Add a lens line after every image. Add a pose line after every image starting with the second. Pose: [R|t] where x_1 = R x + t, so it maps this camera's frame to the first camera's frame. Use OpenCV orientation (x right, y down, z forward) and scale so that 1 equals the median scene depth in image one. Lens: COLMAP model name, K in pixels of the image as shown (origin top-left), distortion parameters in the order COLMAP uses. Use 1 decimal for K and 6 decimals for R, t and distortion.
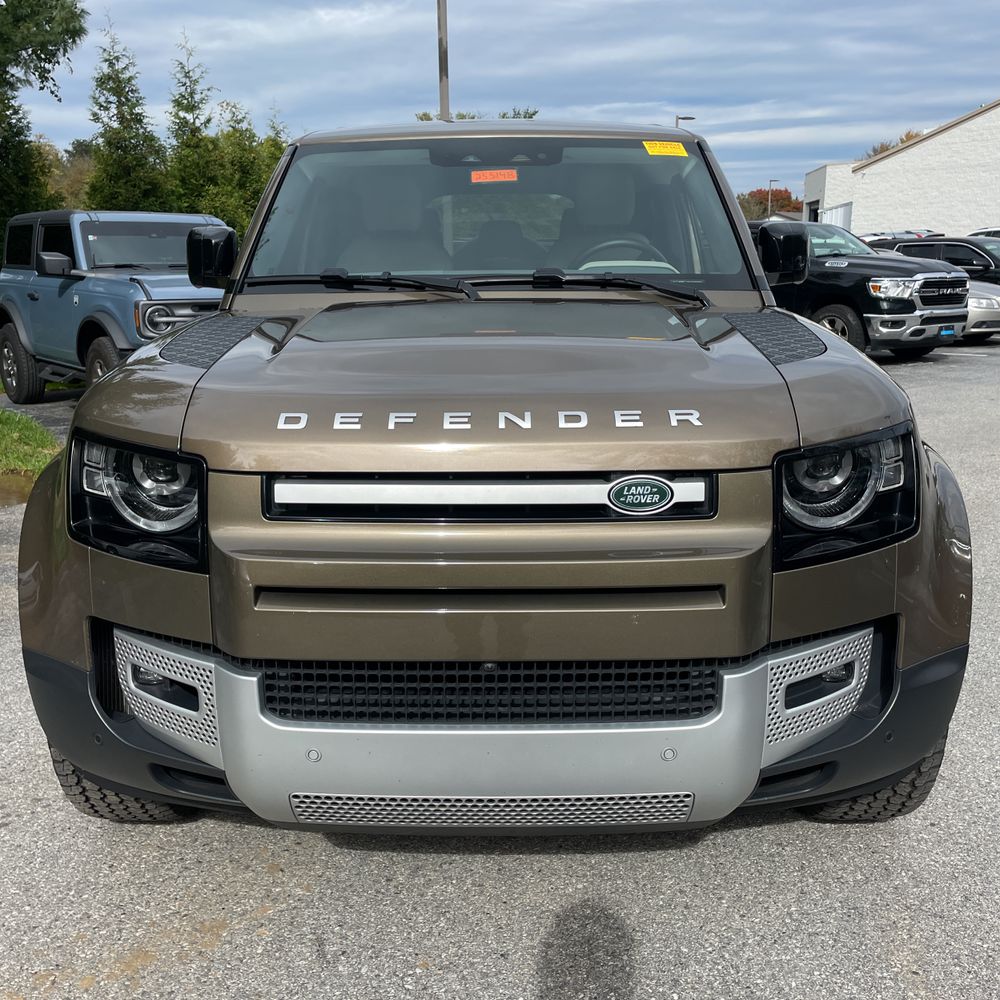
lens RADIAL K [[1011.3, 0, 500.0], [0, 1011.3, 500.0], [0, 0, 1]] dist [0.109450, -0.162771]
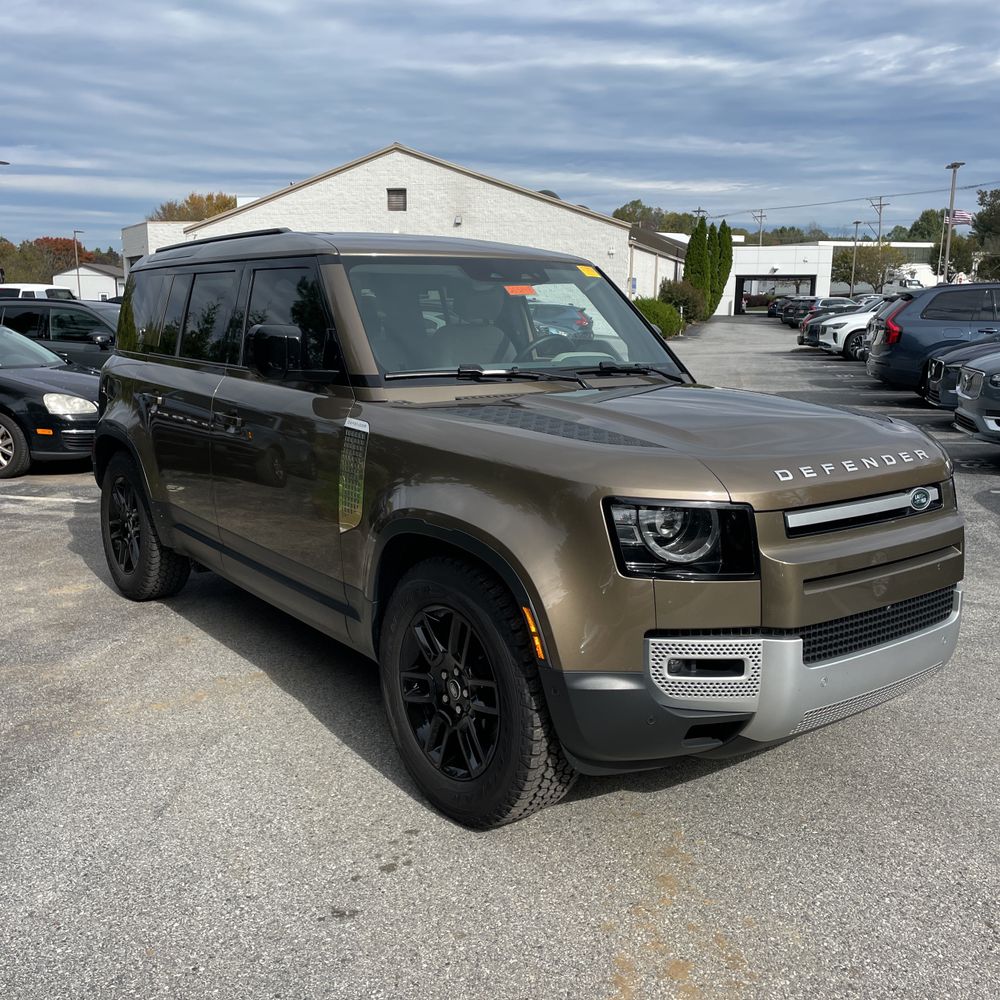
lens RADIAL K [[1012.7, 0, 503.1], [0, 1012.7, 495.3], [0, 0, 1]] dist [0.106092, -0.178865]
pose [[0.783193, -0.095673, 0.614374, -1.122028], [0.127419, 0.991817, -0.007982, -0.066795], [-0.608583, 0.084534, 0.788975, 0.012758]]
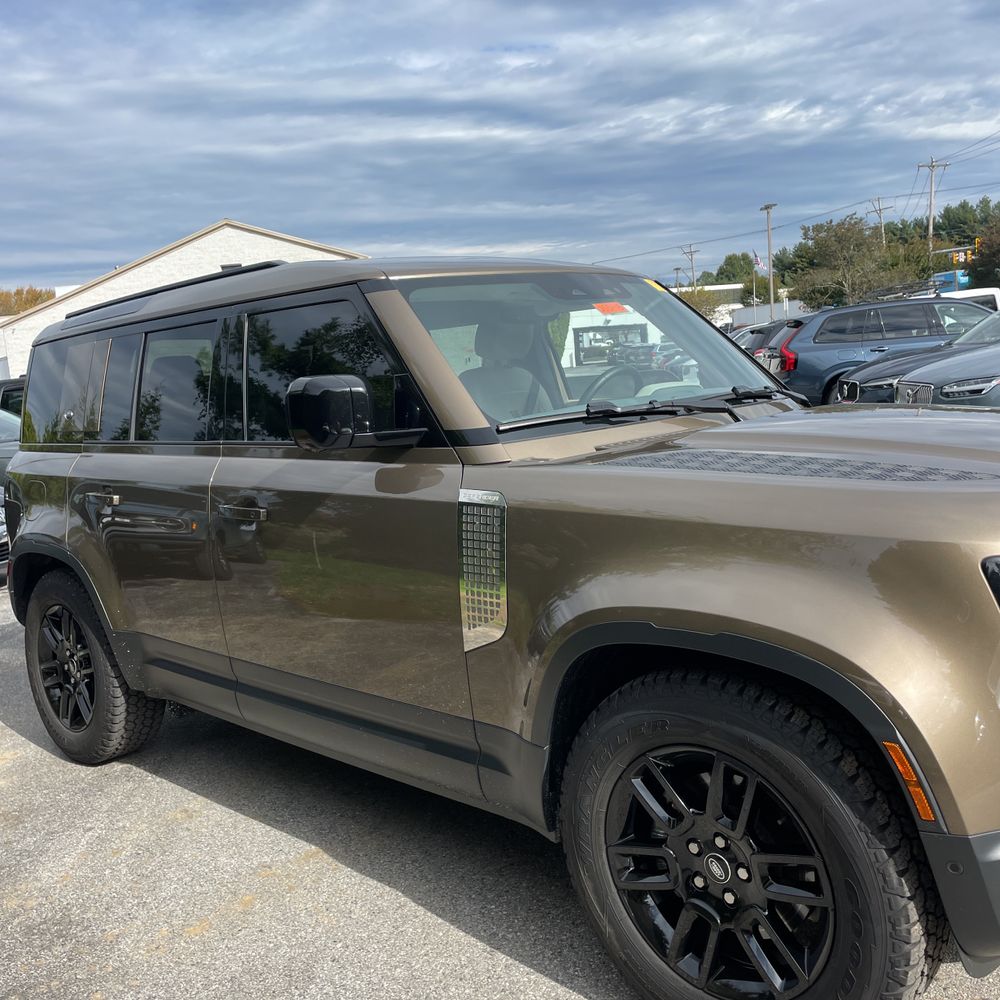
lens RADIAL K [[1011.9, 0, 503.5], [0, 1011.9, 501.7], [0, 0, 1]] dist [0.100591, -0.144623]
pose [[0.671403, -0.140259, 0.727699, -1.120083], [0.241623, 0.969701, -0.036028, -0.157918], [-0.700597, 0.200018, 0.684950, 0.554078]]
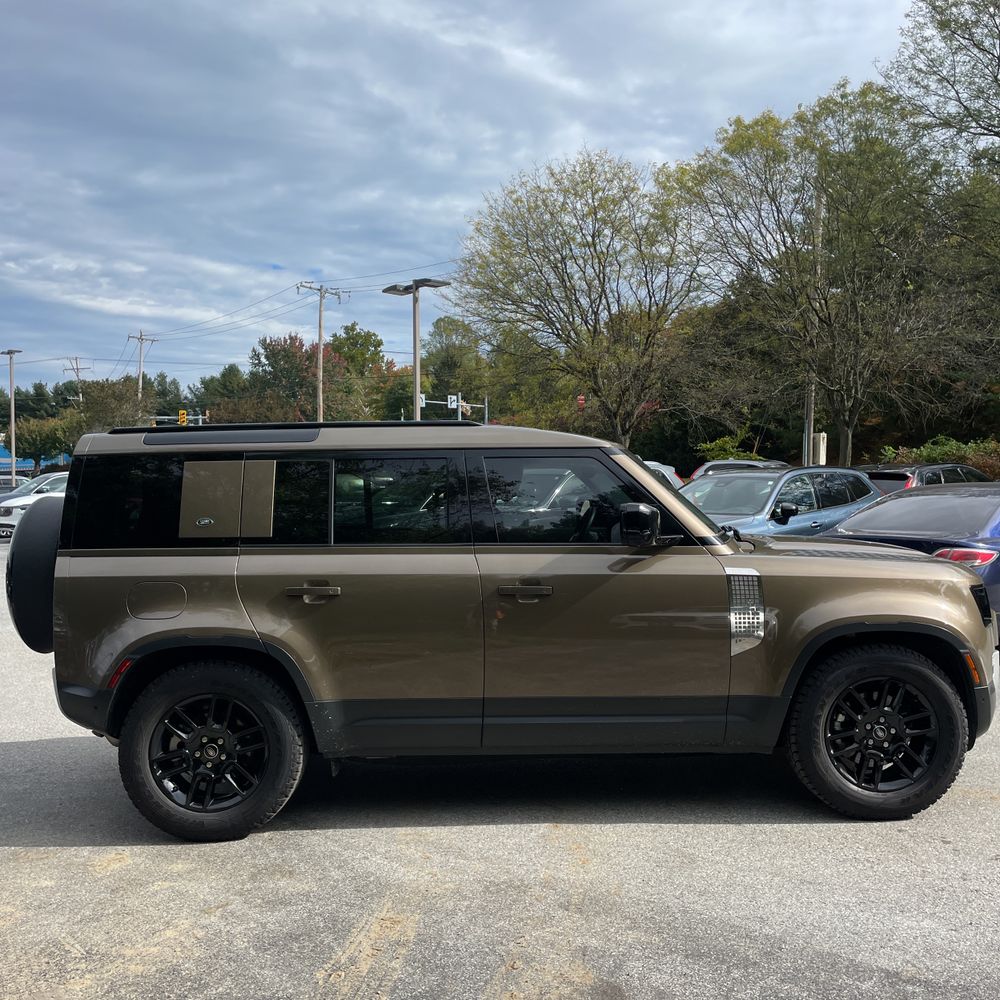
lens RADIAL K [[1032.7, 0, 503.3], [0, 1032.7, 506.7], [0, 0, 1]] dist [0.086864, -0.155908]
pose [[-0.066266, -0.008548, 0.997765, -2.353145], [0.240172, 0.970427, 0.024264, -0.485191], [-0.968466, 0.241244, -0.062254, 1.814389]]
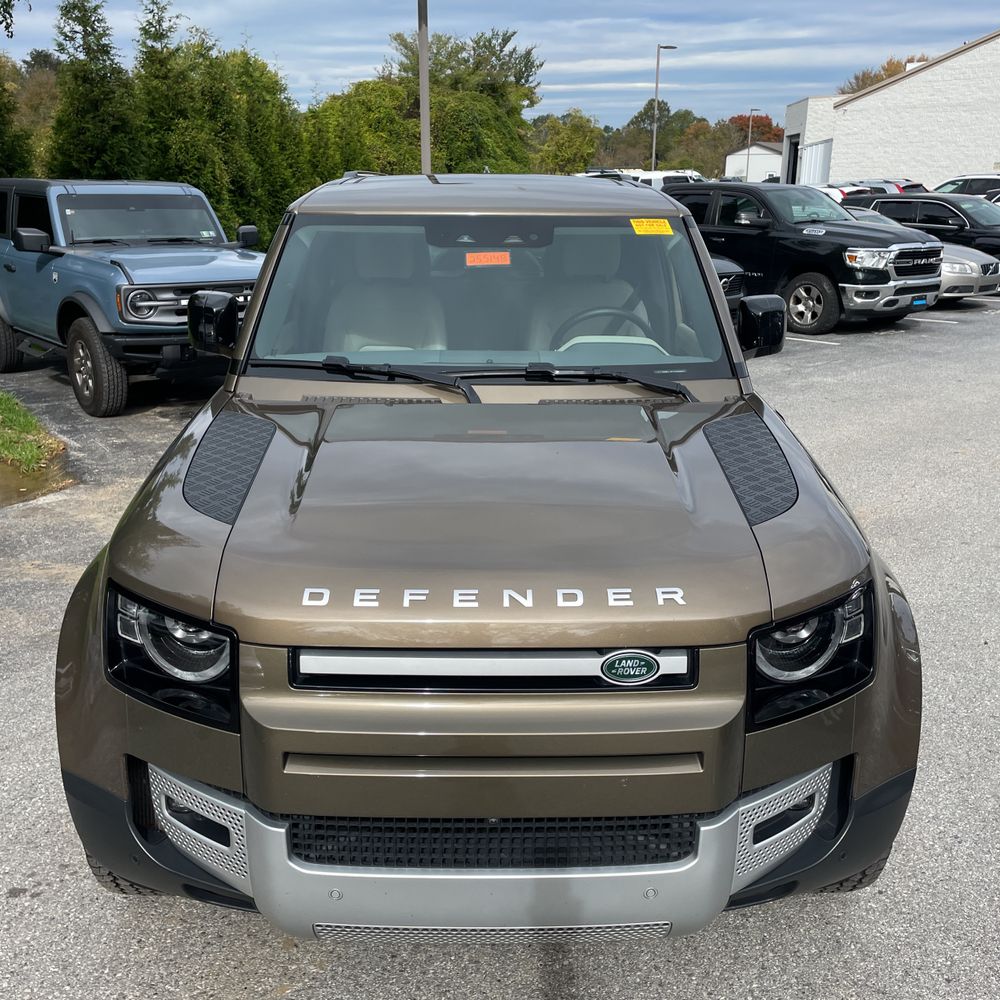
lens RADIAL K [[1011.9, 0, 503.5], [0, 1011.9, 501.7], [0, 0, 1]] dist [0.100591, -0.144623]
pose [[0.999521, 0.007290, 0.030064, -0.025809], [-0.009511, 0.997181, 0.074428, -0.195926], [-0.029436, -0.074678, 0.996773, -0.071165]]
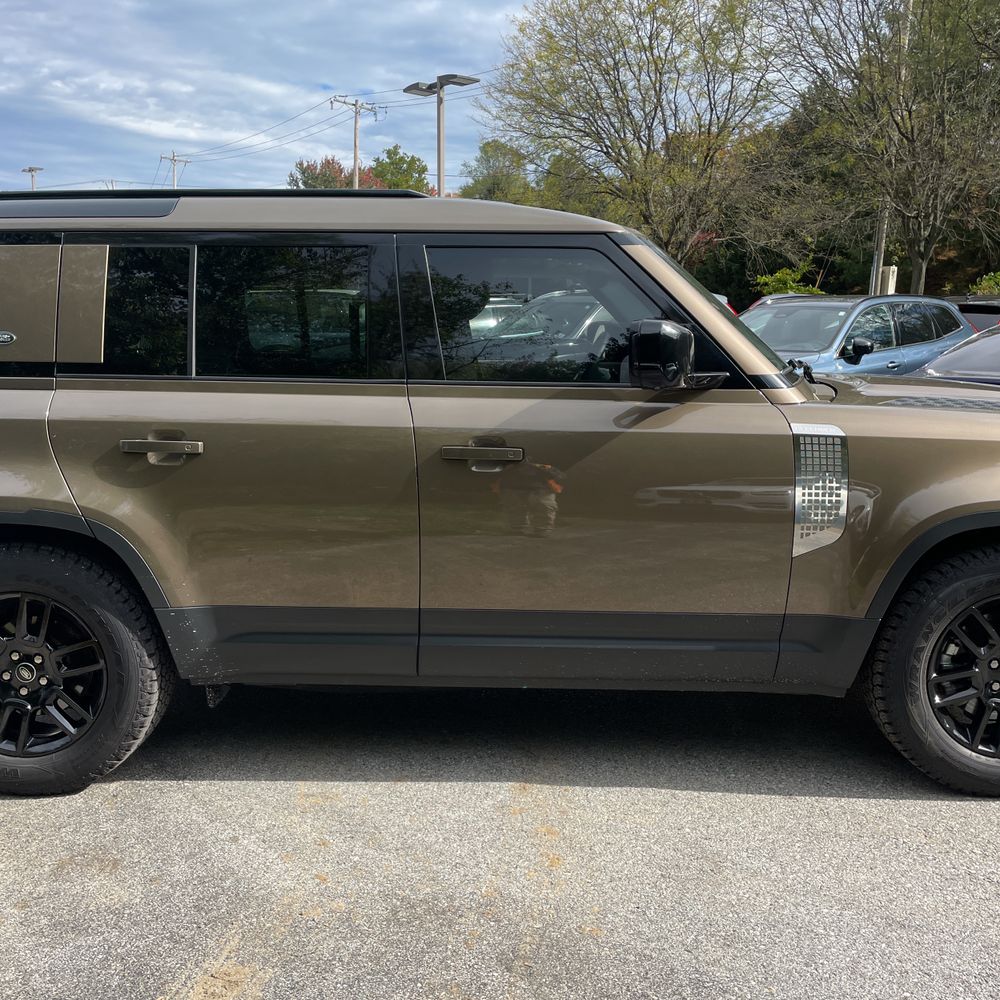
lens RADIAL K [[1011.9, 0, 503.5], [0, 1011.9, 501.7], [0, 0, 1]] dist [0.100591, -0.144623]
pose [[-0.017161, -0.162241, 0.986602, -1.663808], [0.223410, 0.961177, 0.161946, -0.414600], [-0.974573, 0.223196, 0.019751, 1.654383]]
